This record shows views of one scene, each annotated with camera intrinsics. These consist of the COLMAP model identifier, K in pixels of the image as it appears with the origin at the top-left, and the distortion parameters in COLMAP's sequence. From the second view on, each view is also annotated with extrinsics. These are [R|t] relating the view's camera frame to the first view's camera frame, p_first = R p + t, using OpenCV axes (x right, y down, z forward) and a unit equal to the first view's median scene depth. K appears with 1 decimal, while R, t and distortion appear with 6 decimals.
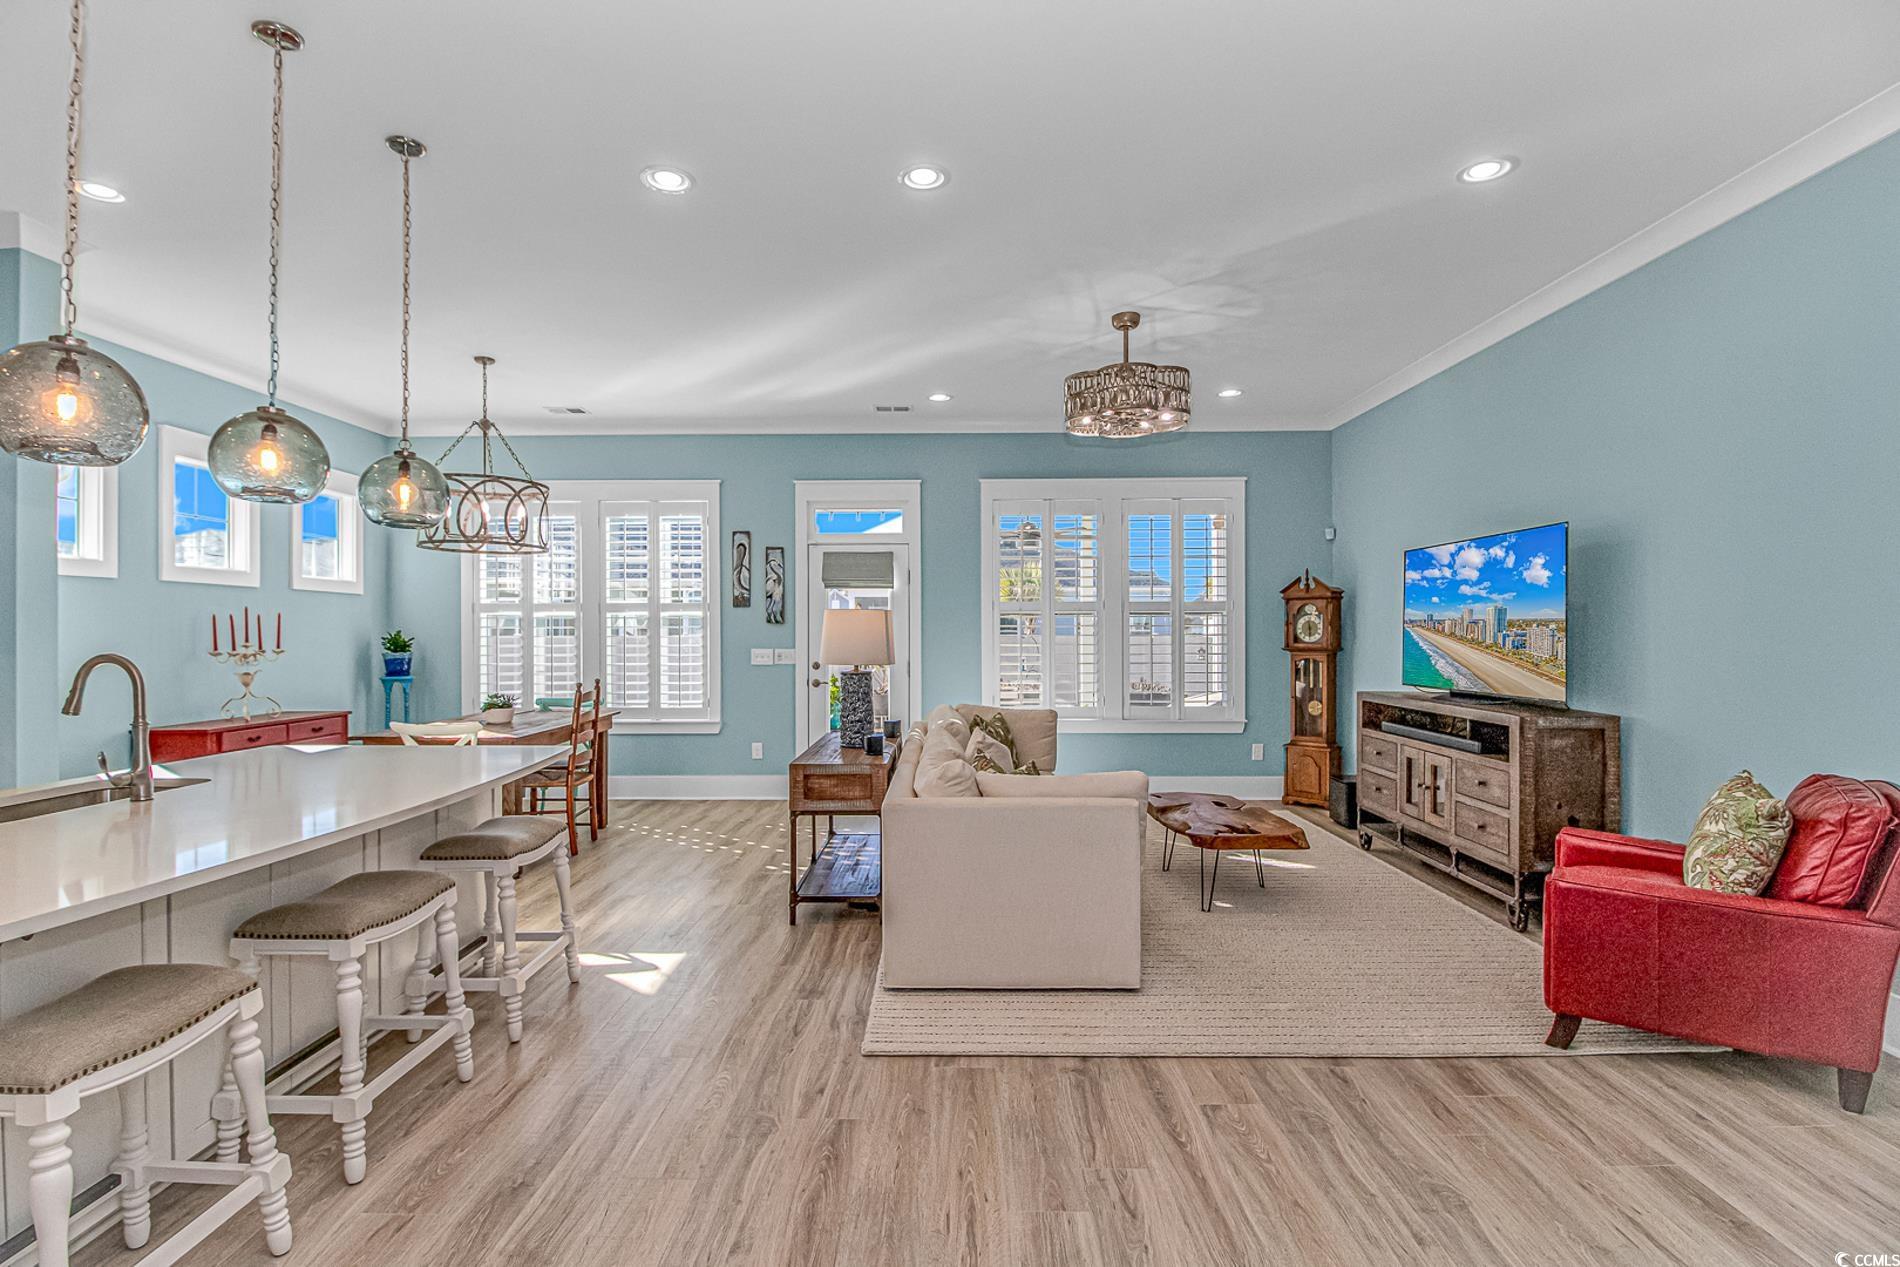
lens RADIAL K [[888.0, 0, 943.6], [0, 888.0, 623.7], [0, 0, 1]] dist [-0.003439, -0.010195]
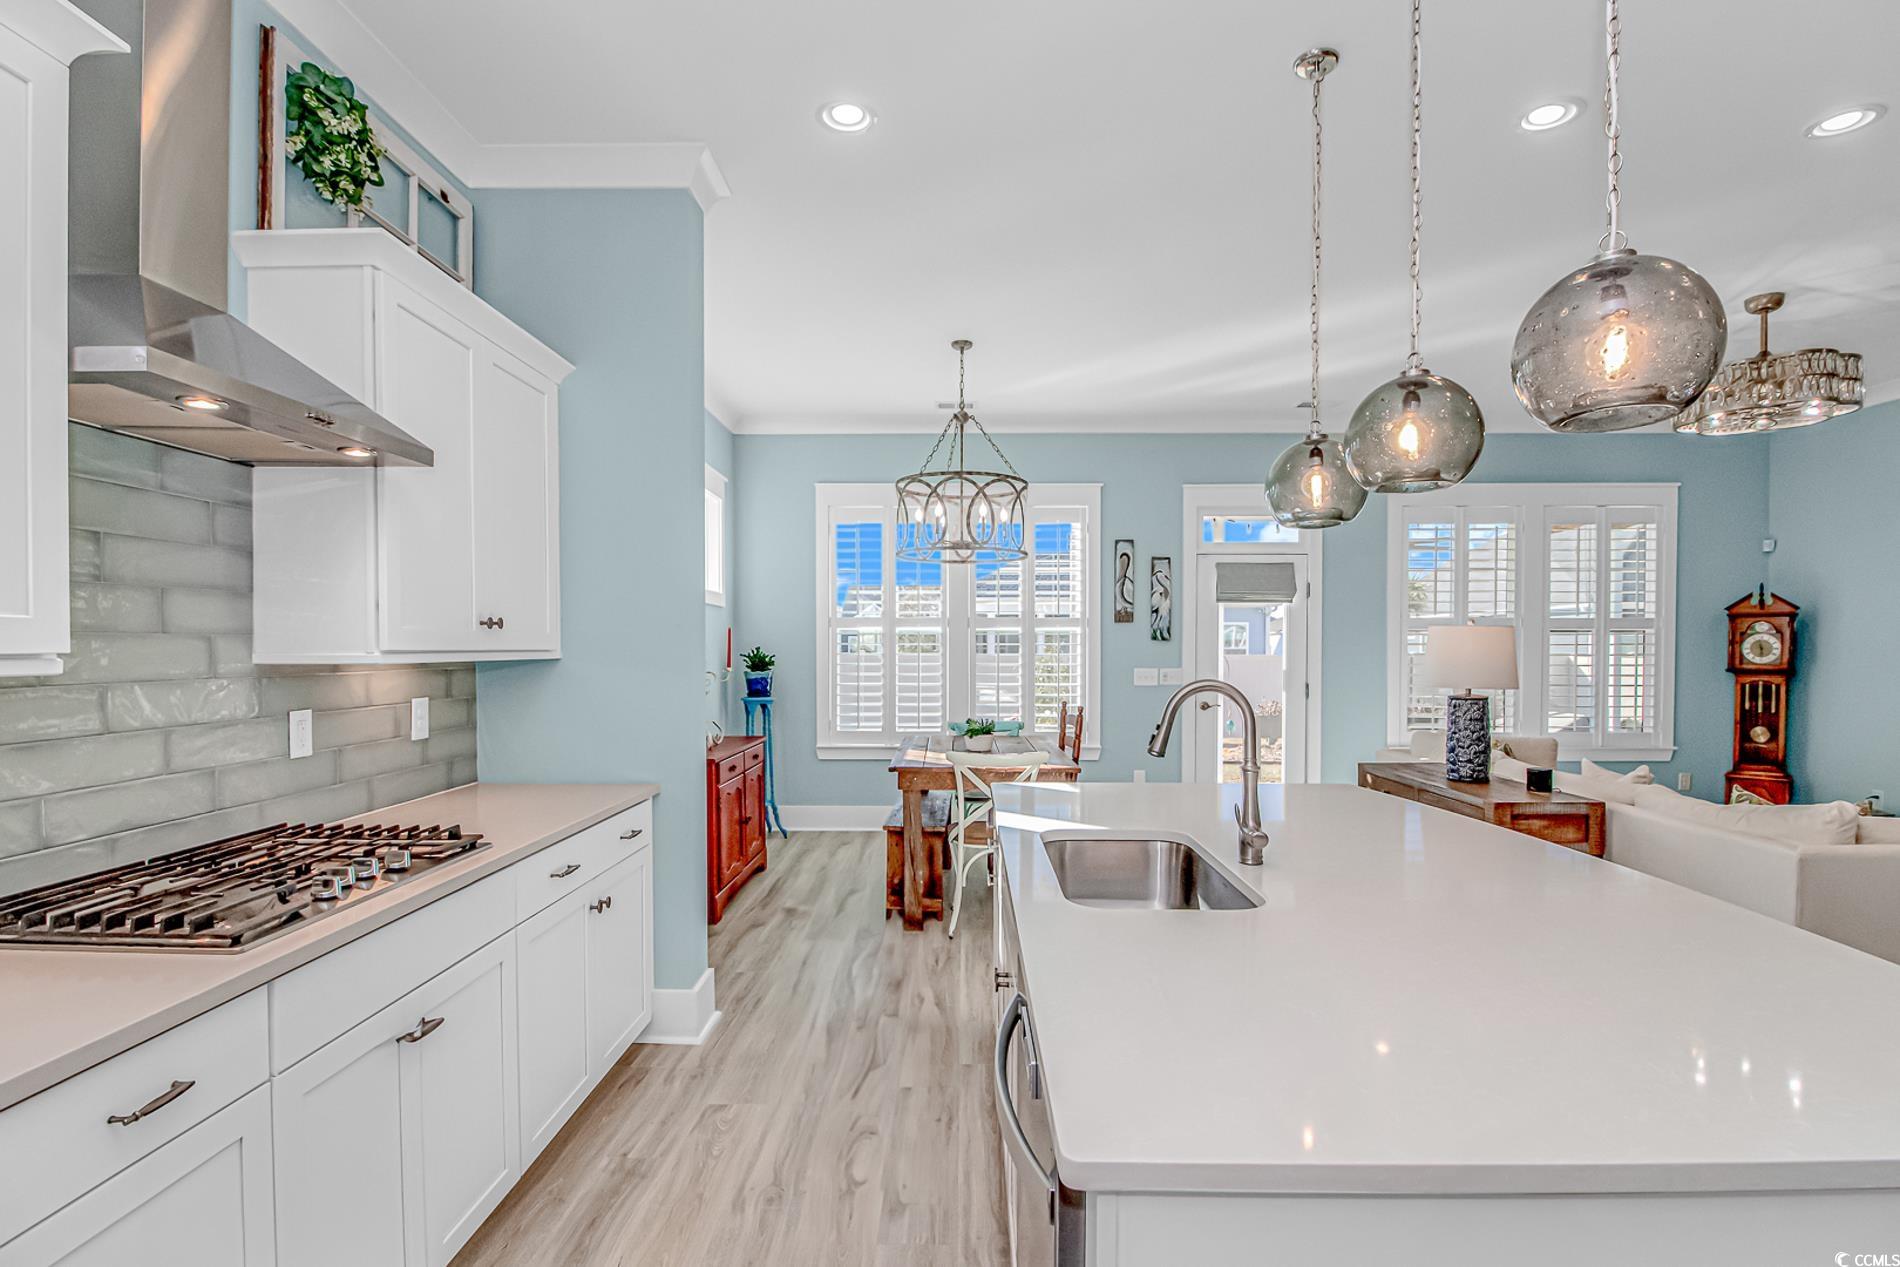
lens RADIAL K [[888.0, 0, 943.8], [0, 888.0, 659.5], [0, 0, 1]] dist [-0.003439, -0.010195]
pose [[0.999945, 0.004647, -0.009427, -0.531486], [-0.004437, 0.999745, 0.022140, 0.000327], [0.009527, -0.022097, 0.999710, 0.095876]]
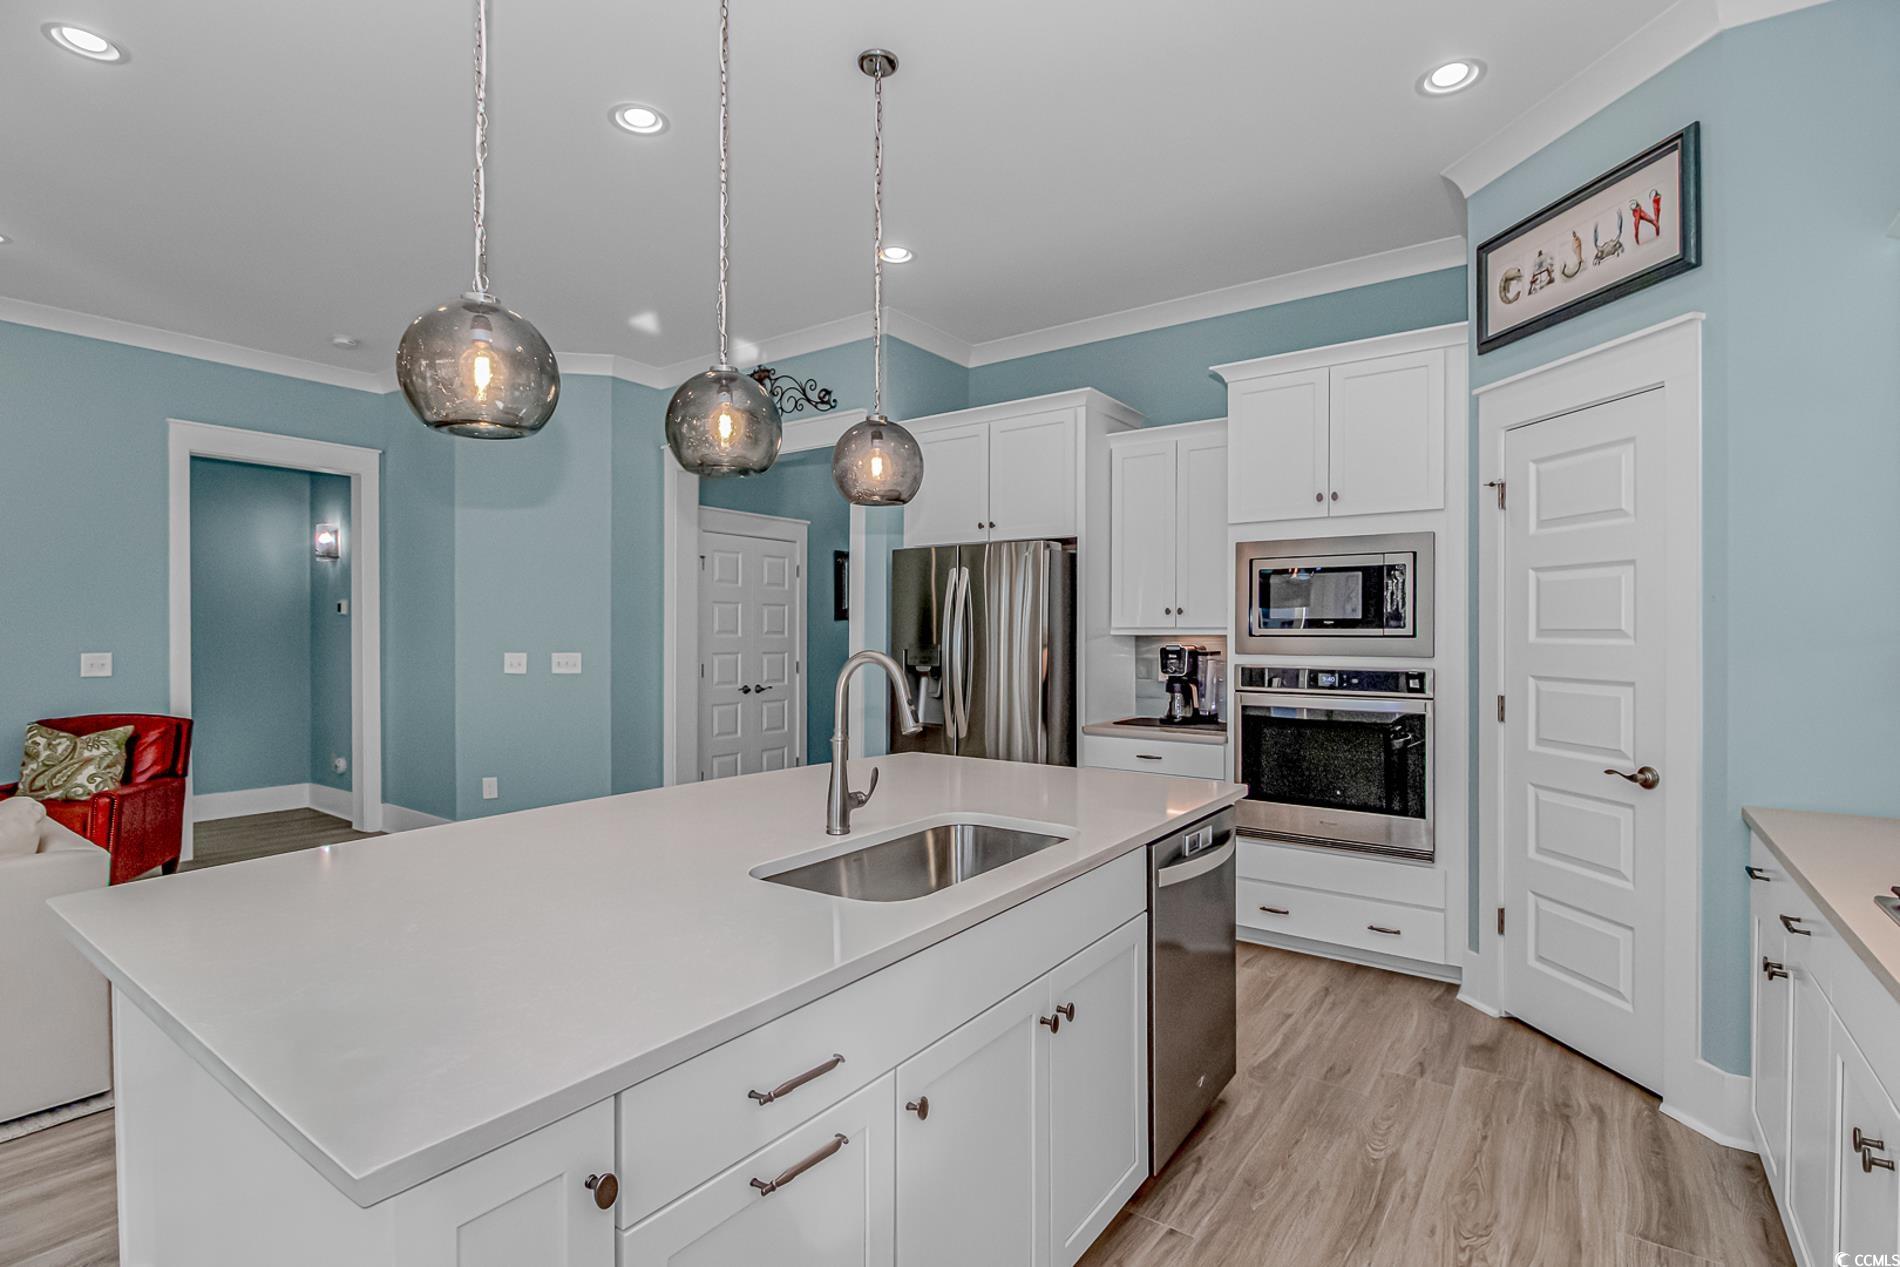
lens RADIAL K [[888.0, 0, 956.9], [0, 888.0, 634.6], [0, 0, 1]] dist [-0.003439, -0.010195]
pose [[-0.818663, -0.001043, 0.574273, -0.655325], [-0.004825, 0.999976, -0.005062, 0.011720], [-0.574253, -0.006915, -0.818648, 0.718702]]
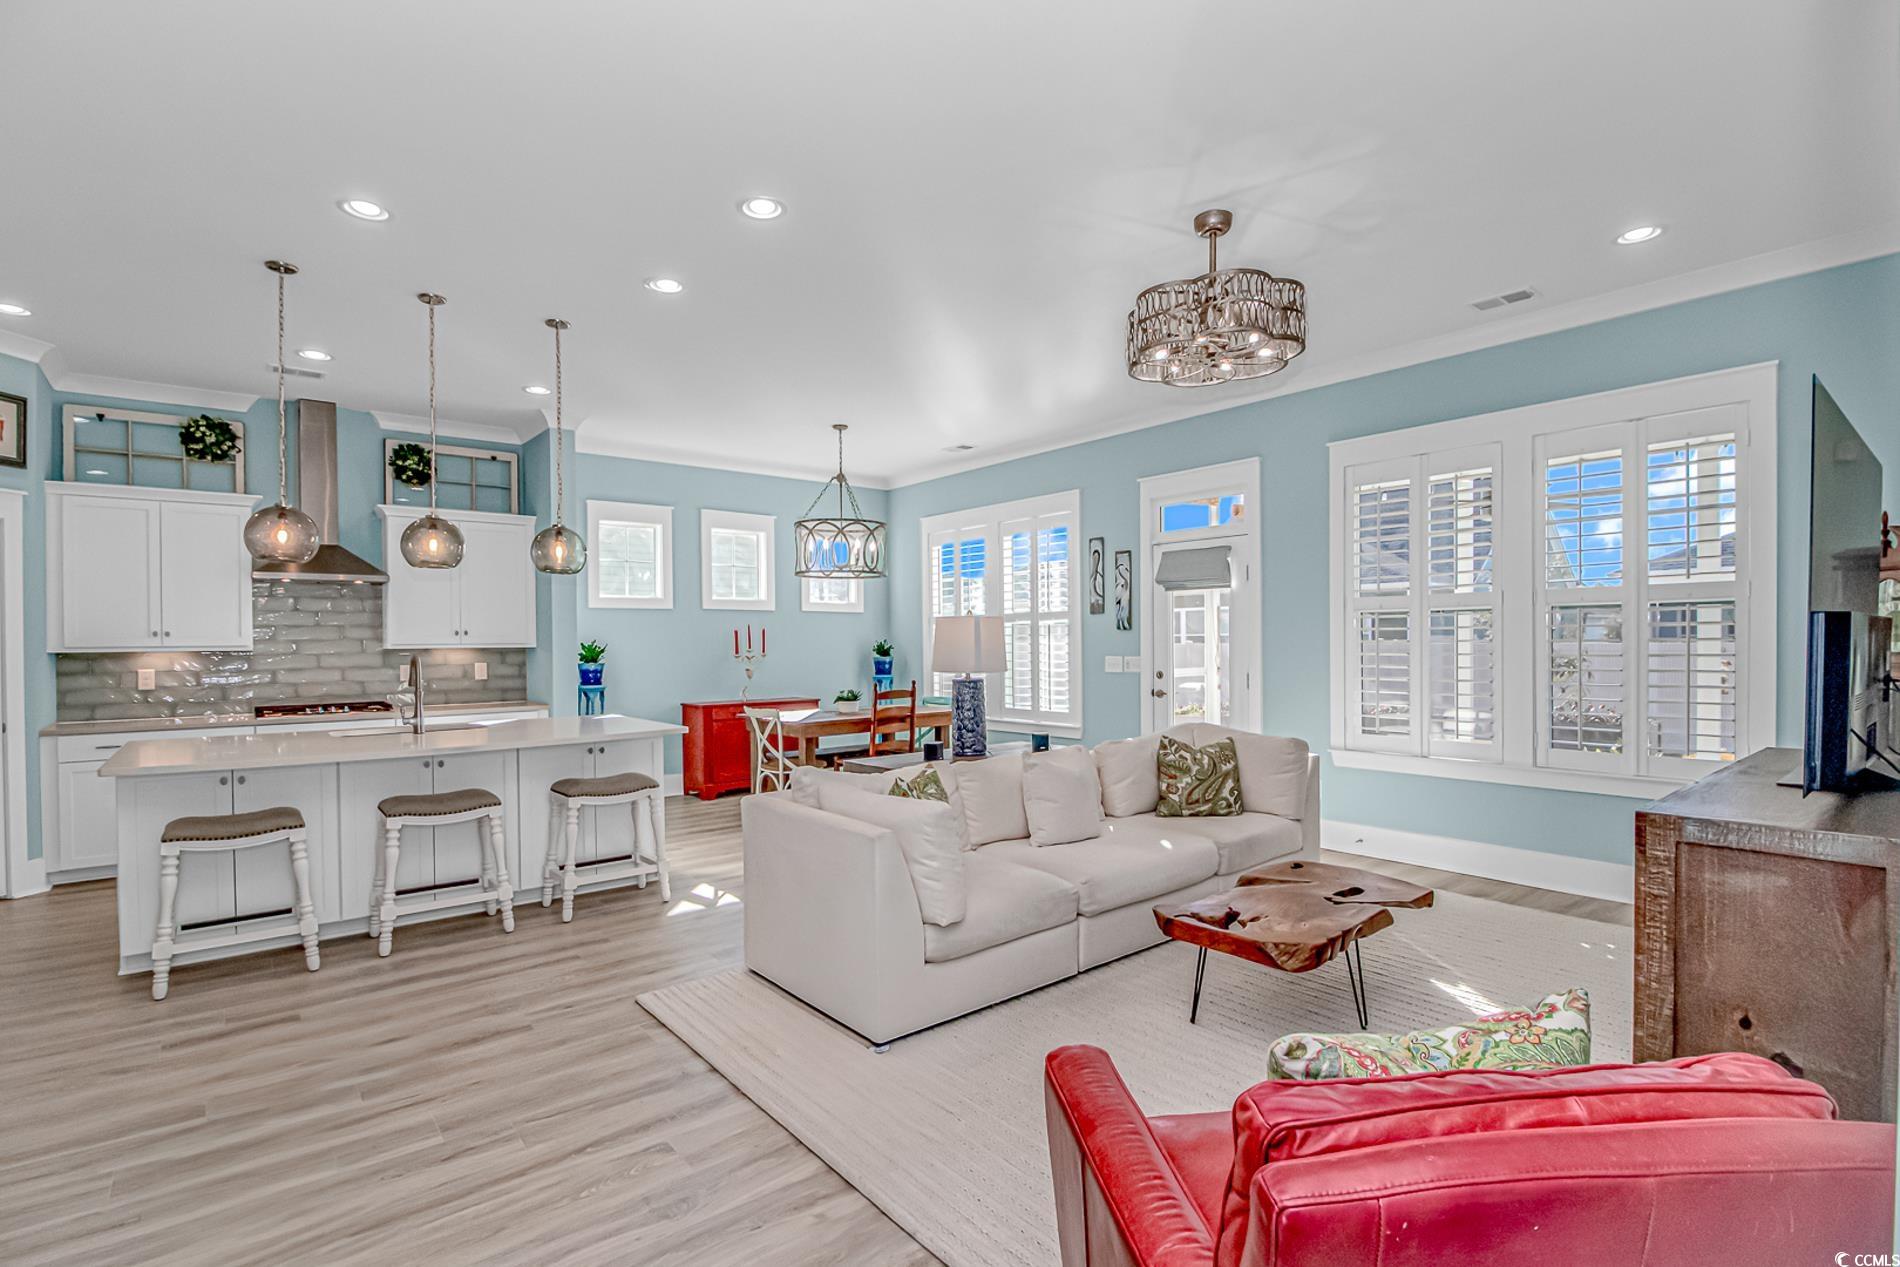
lens RADIAL K [[888.0, 0, 941.3], [0, 888.0, 648.0], [0, 0, 1]] dist [-0.003439, -0.010195]
pose [[0.635318, 0.001574, -0.772249, 0.564364], [0.013352, 0.999826, 0.013022, 0.005406], [0.772136, -0.018584, 0.635186, 0.301218]]
